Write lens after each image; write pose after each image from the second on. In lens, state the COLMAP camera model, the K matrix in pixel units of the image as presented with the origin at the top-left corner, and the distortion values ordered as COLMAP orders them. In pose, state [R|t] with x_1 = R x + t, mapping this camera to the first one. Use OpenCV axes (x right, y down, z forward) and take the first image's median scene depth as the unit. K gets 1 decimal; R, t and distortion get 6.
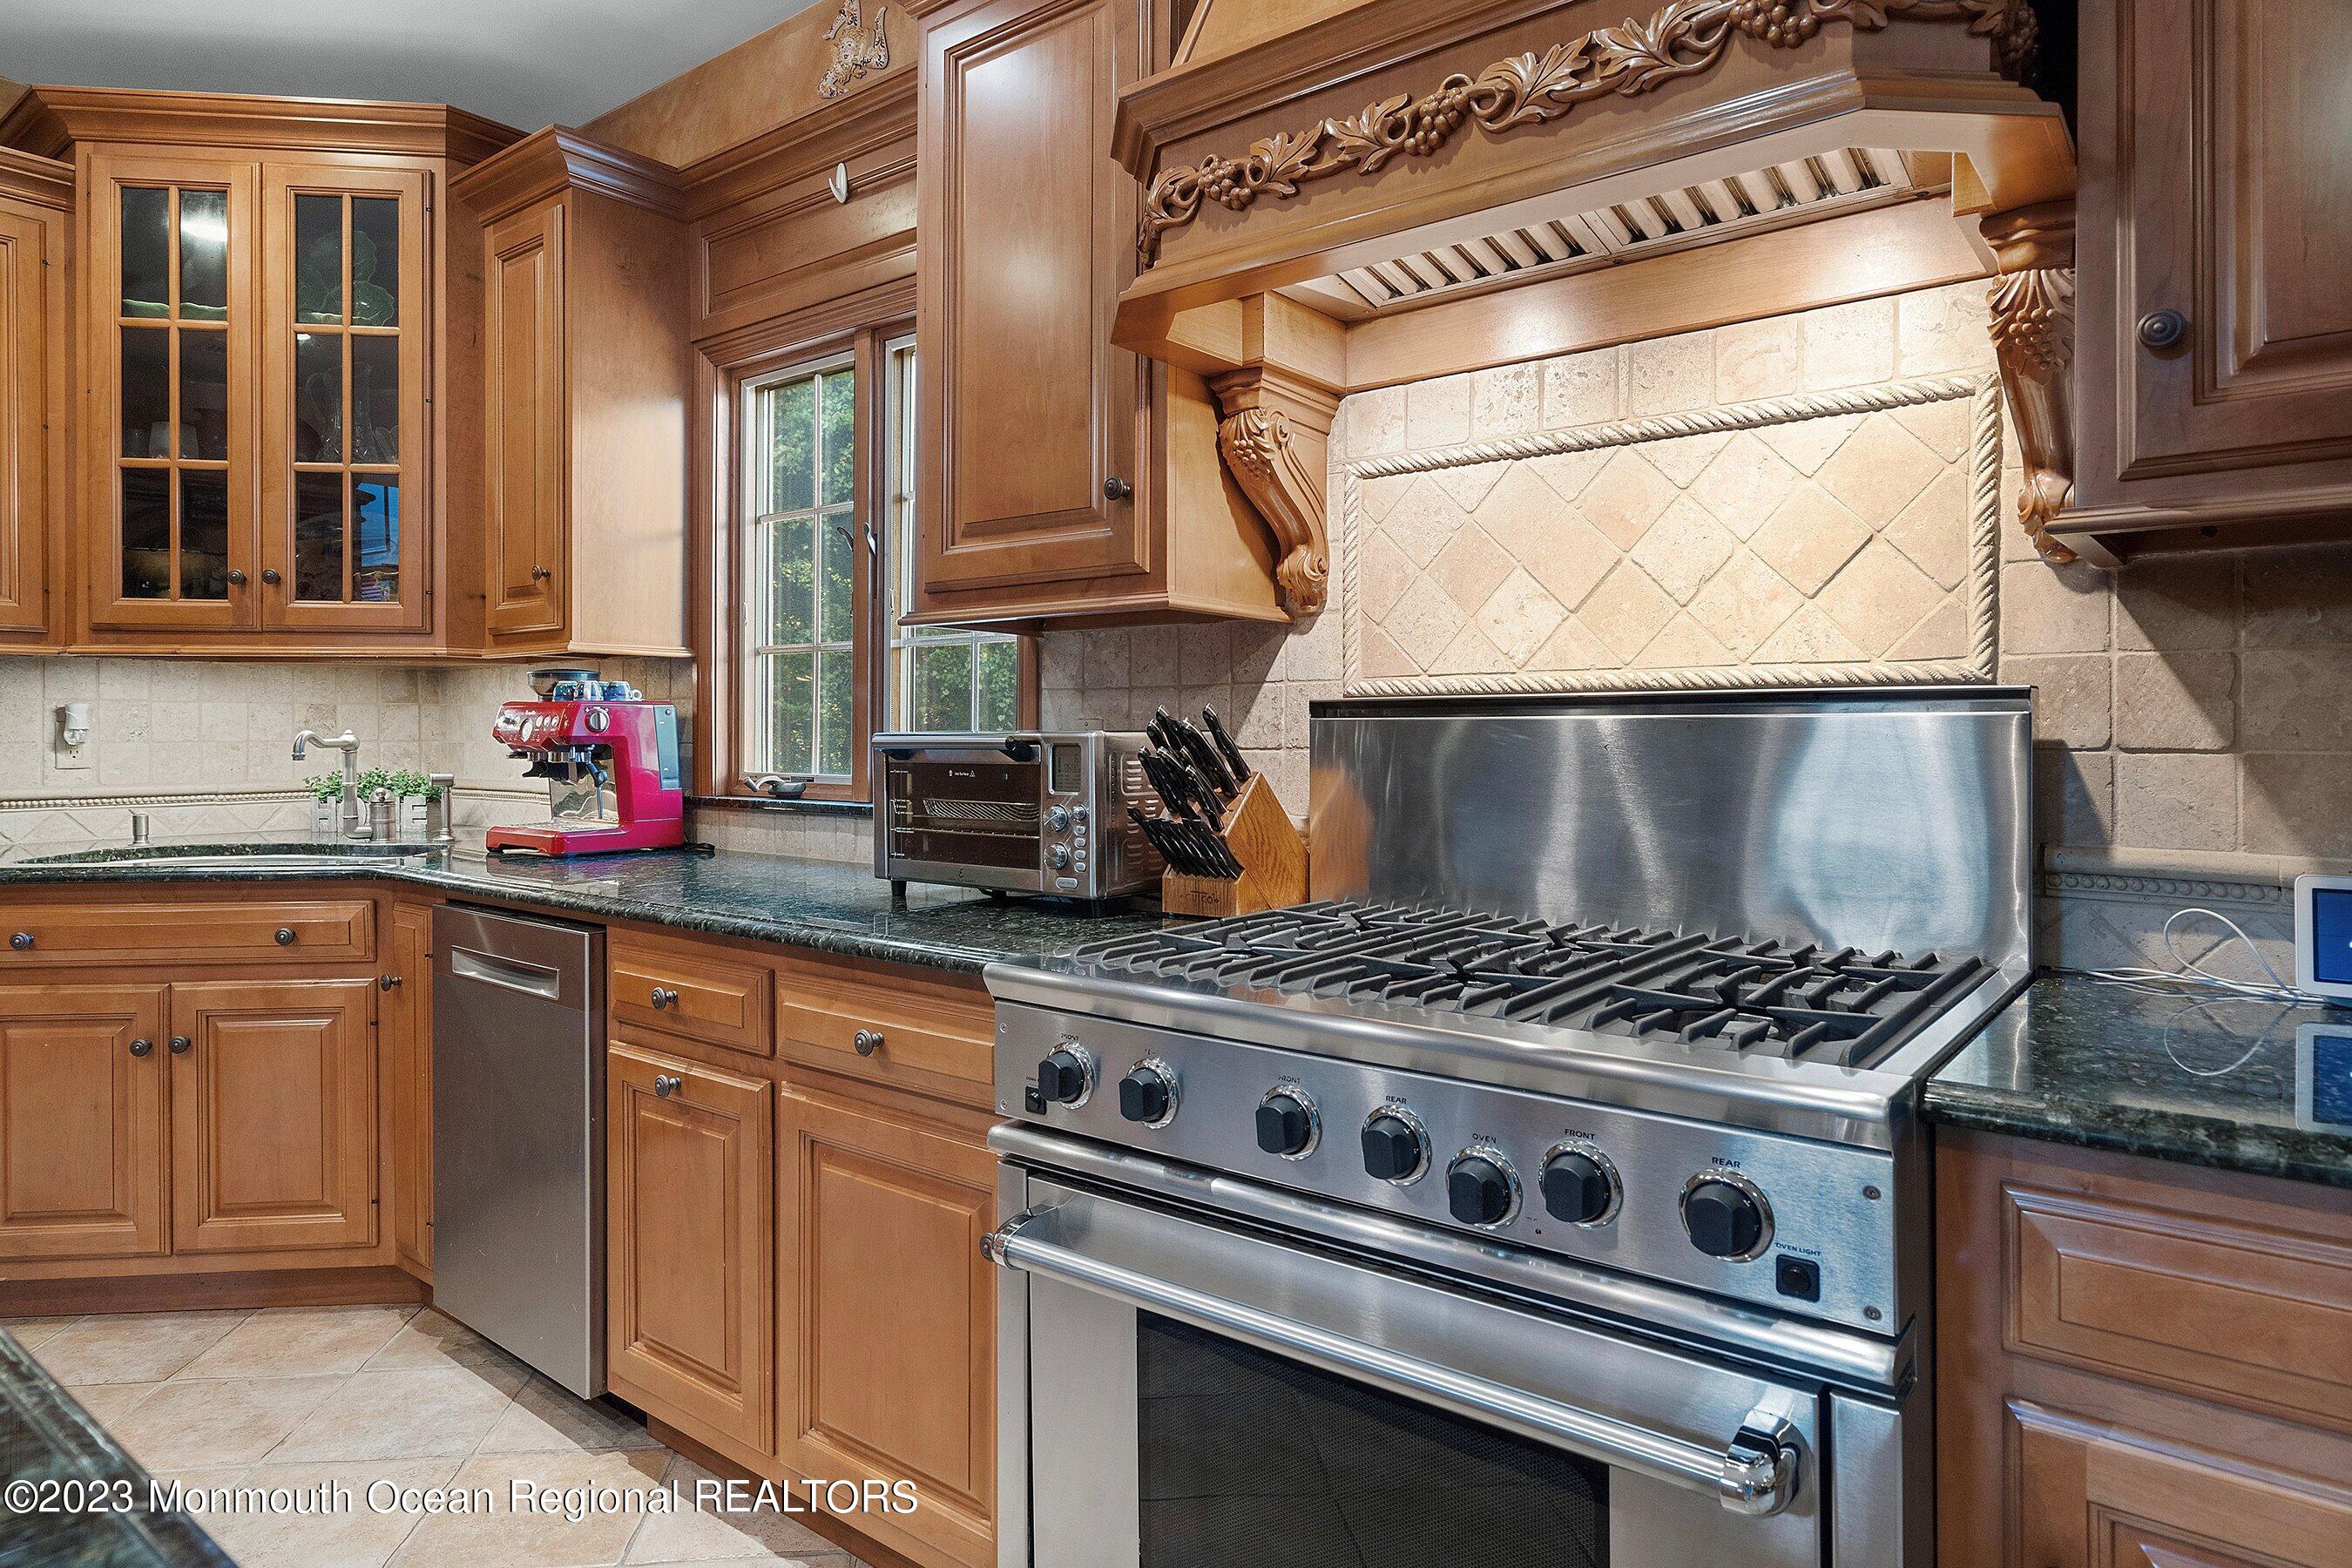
lens RADIAL K [[1374.7, 0, 1175.9], [0, 1374.7, 733.7], [0, 0, 1]] dist [-0.000393, 0.000051]
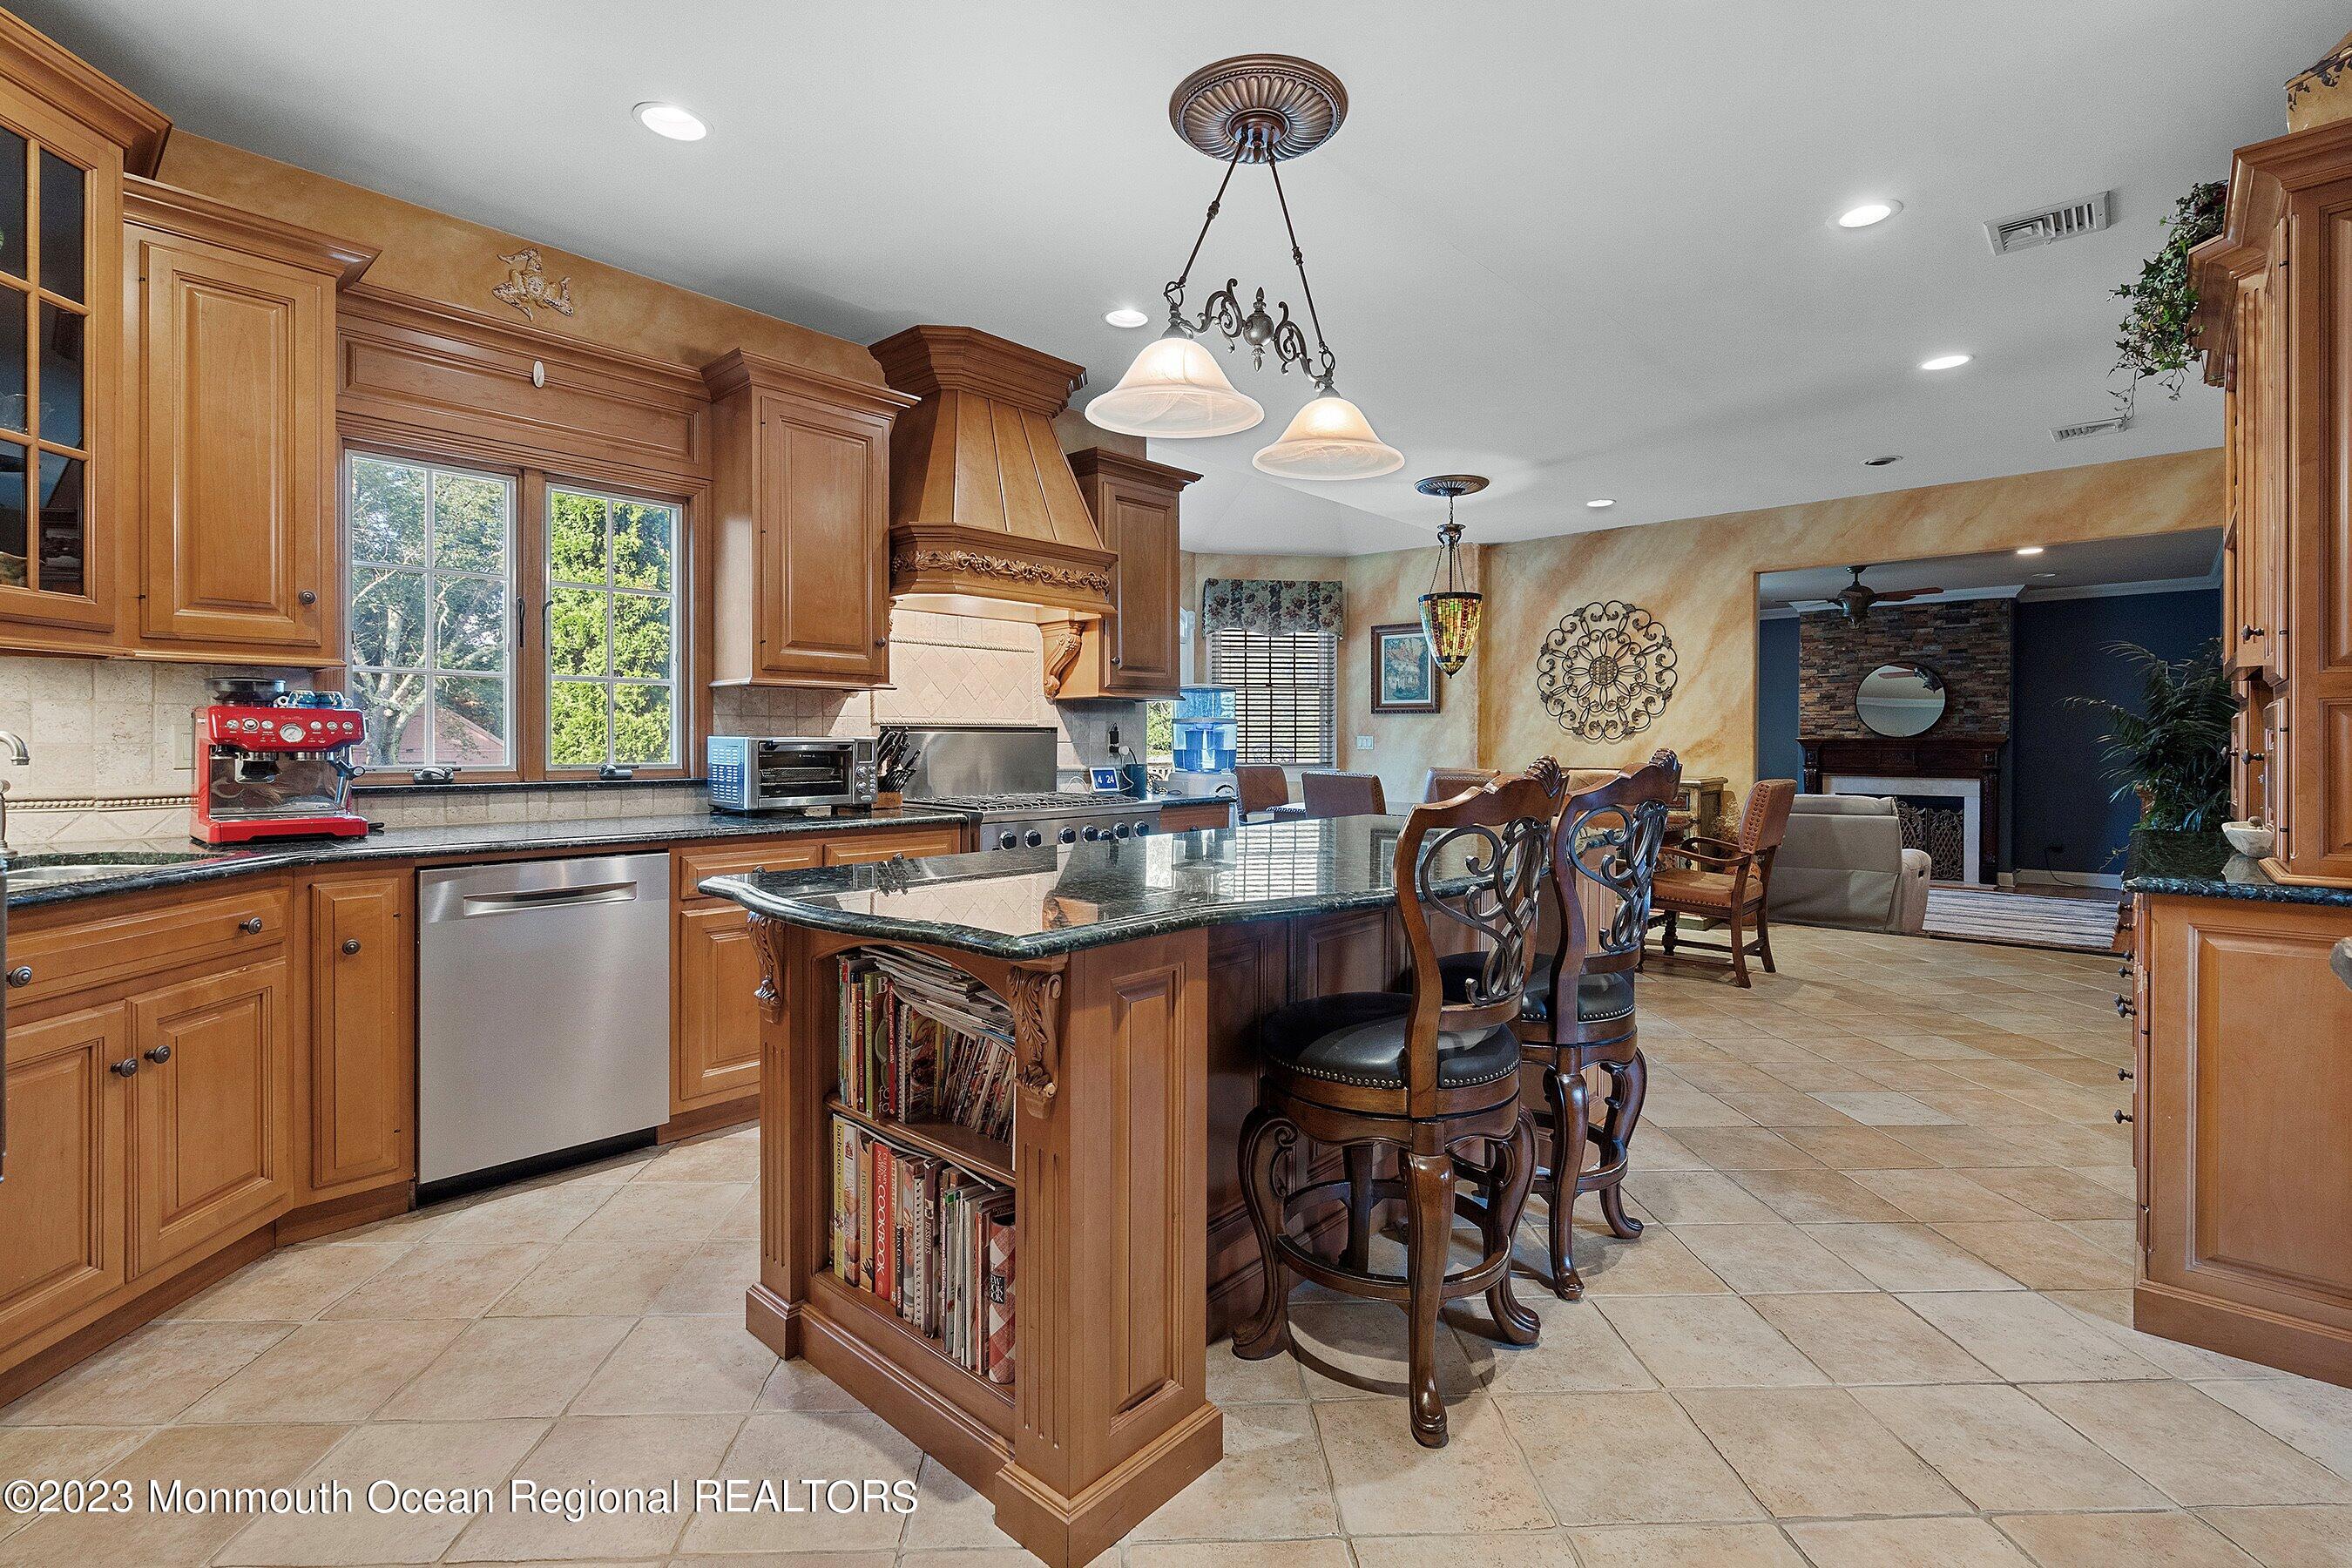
lens RADIAL K [[1080.5, 0, 1183.4], [0, 1080.5, 736.8], [0, 0, 1]] dist [-0.000371, -0.000055]
pose [[0.050596, 0.000589, 0.998719, -1.863321], [-0.004894, 0.999988, -0.000342, -0.004044], [-0.998707, -0.004870, 0.050598, 0.301769]]
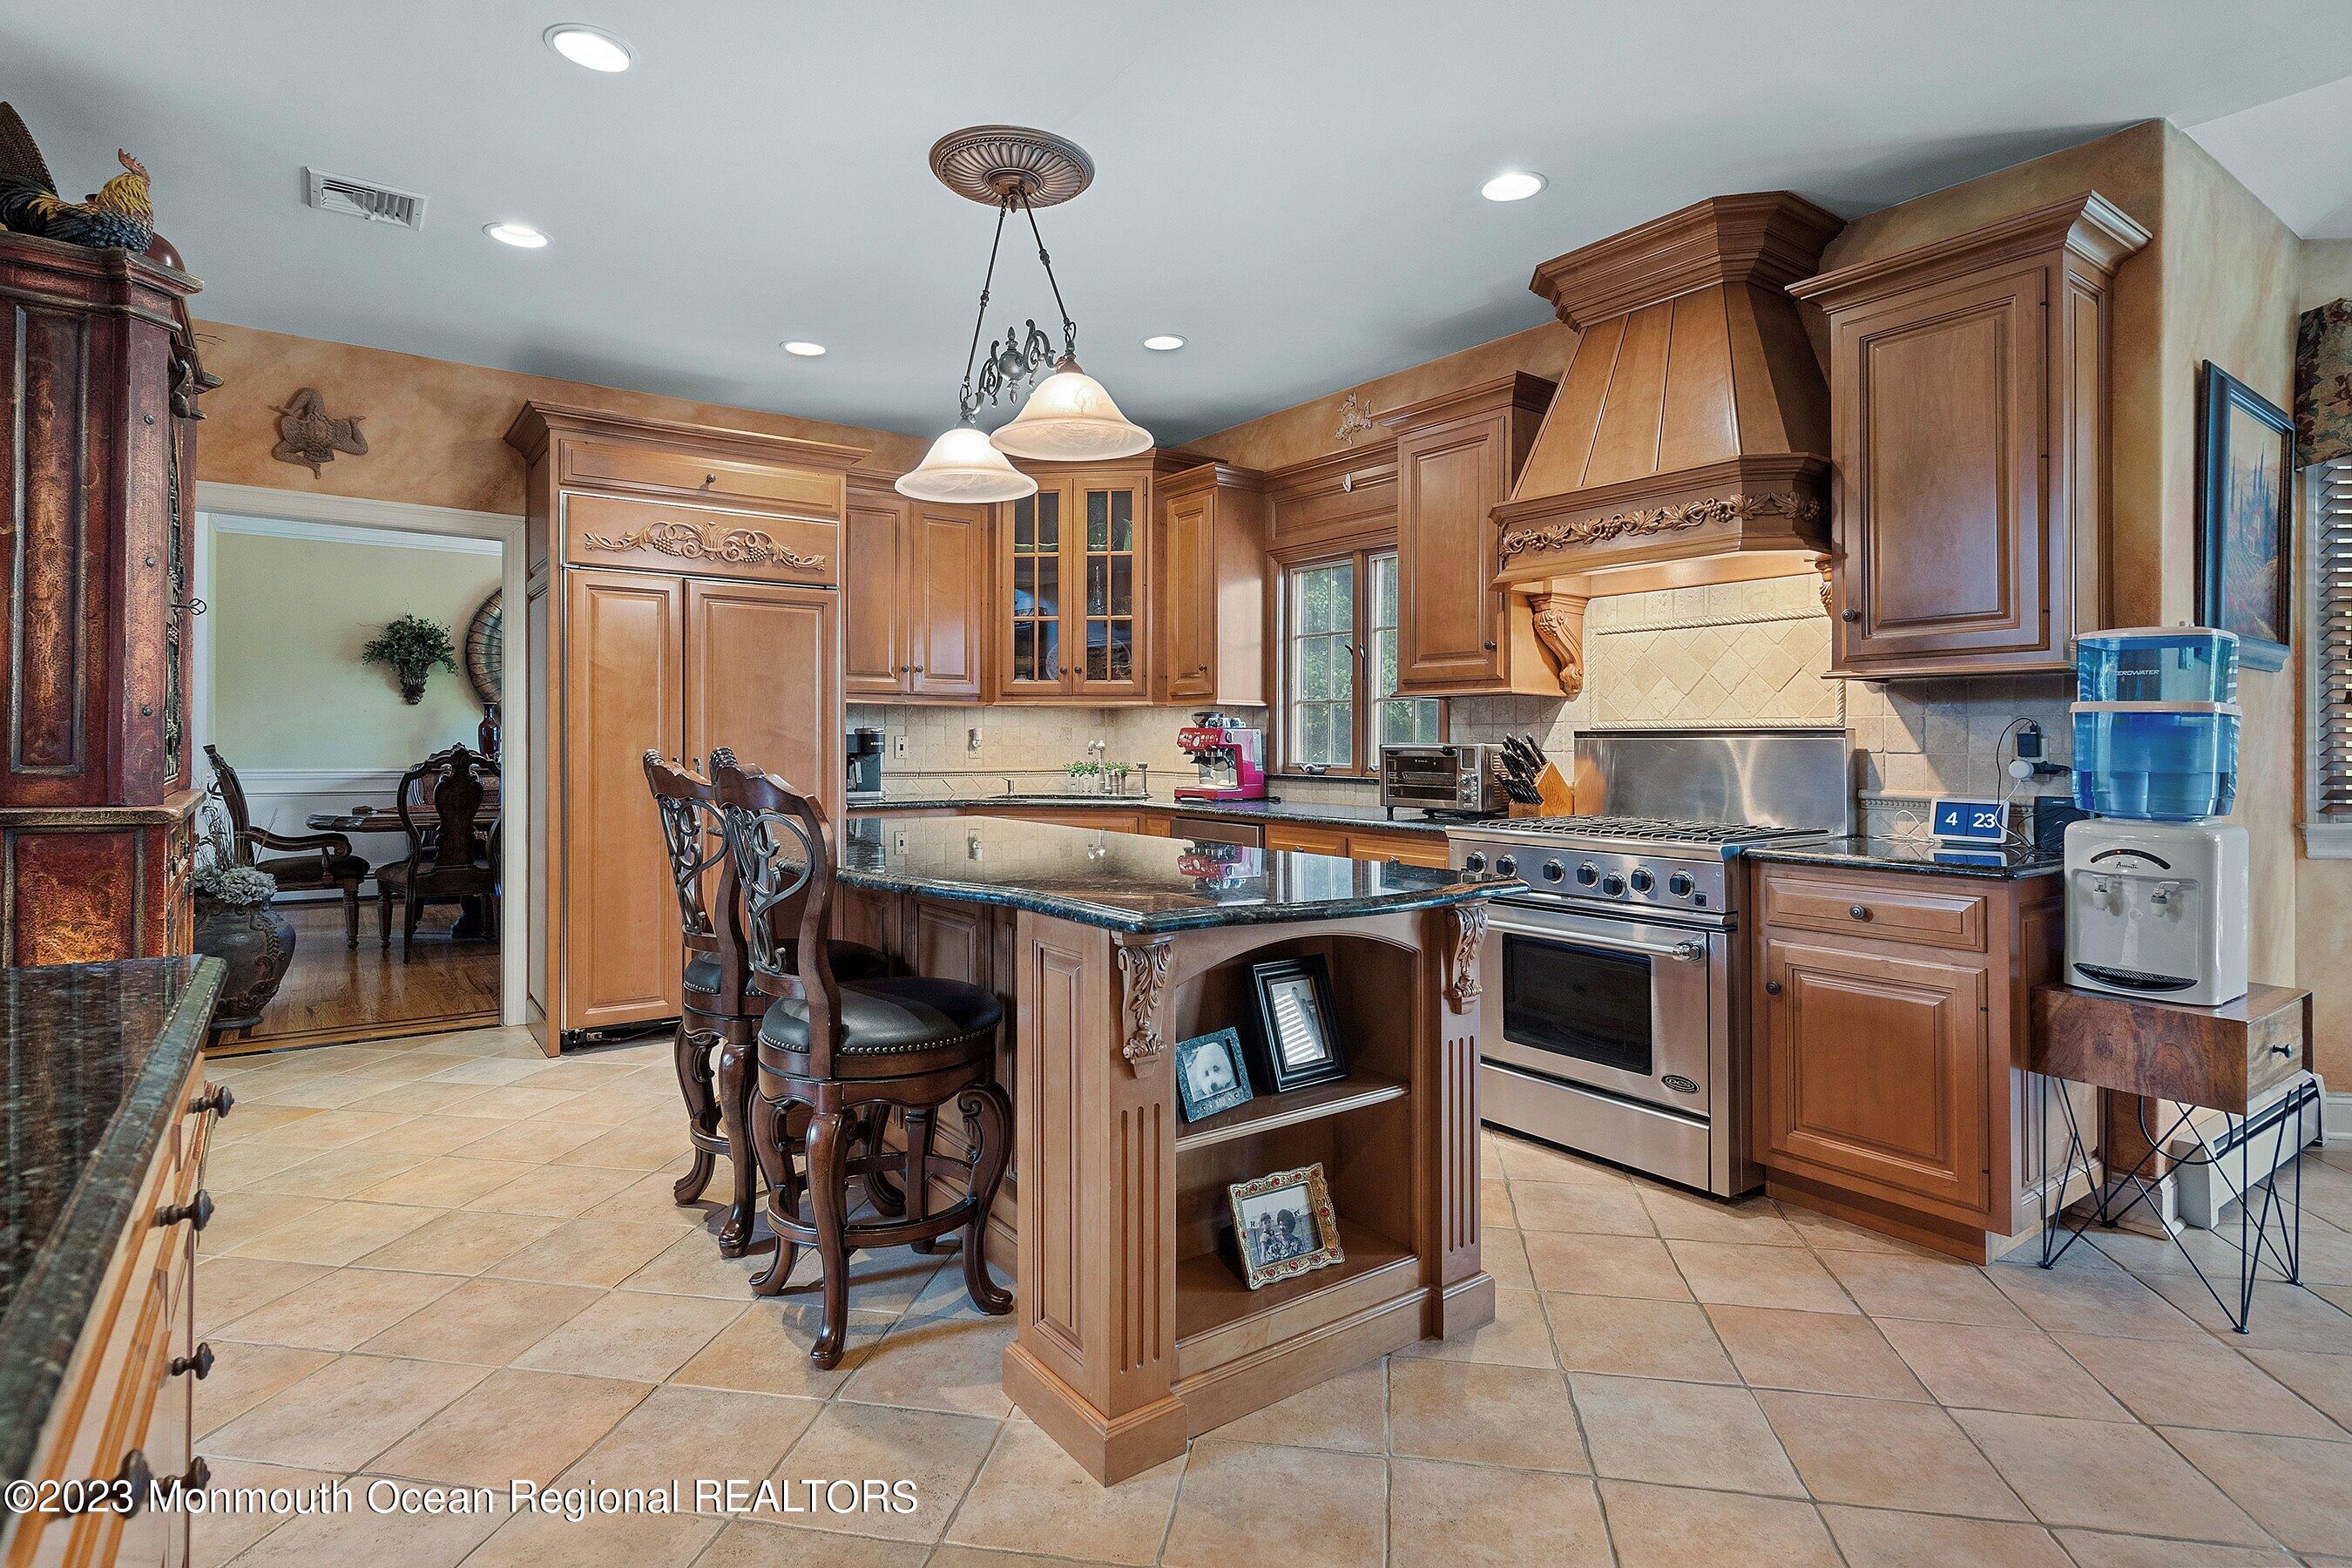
lens RADIAL K [[1199.9, 0, 1165.6], [0, 1199.9, 714.9], [0, 0, 1]] dist [-0.001343, -0.000124]
pose [[0.961212, -0.001412, -0.275806, -0.007589], [-0.005110, 0.999724, -0.022925, -0.000713], [0.275762, 0.023445, 0.960940, -1.113062]]
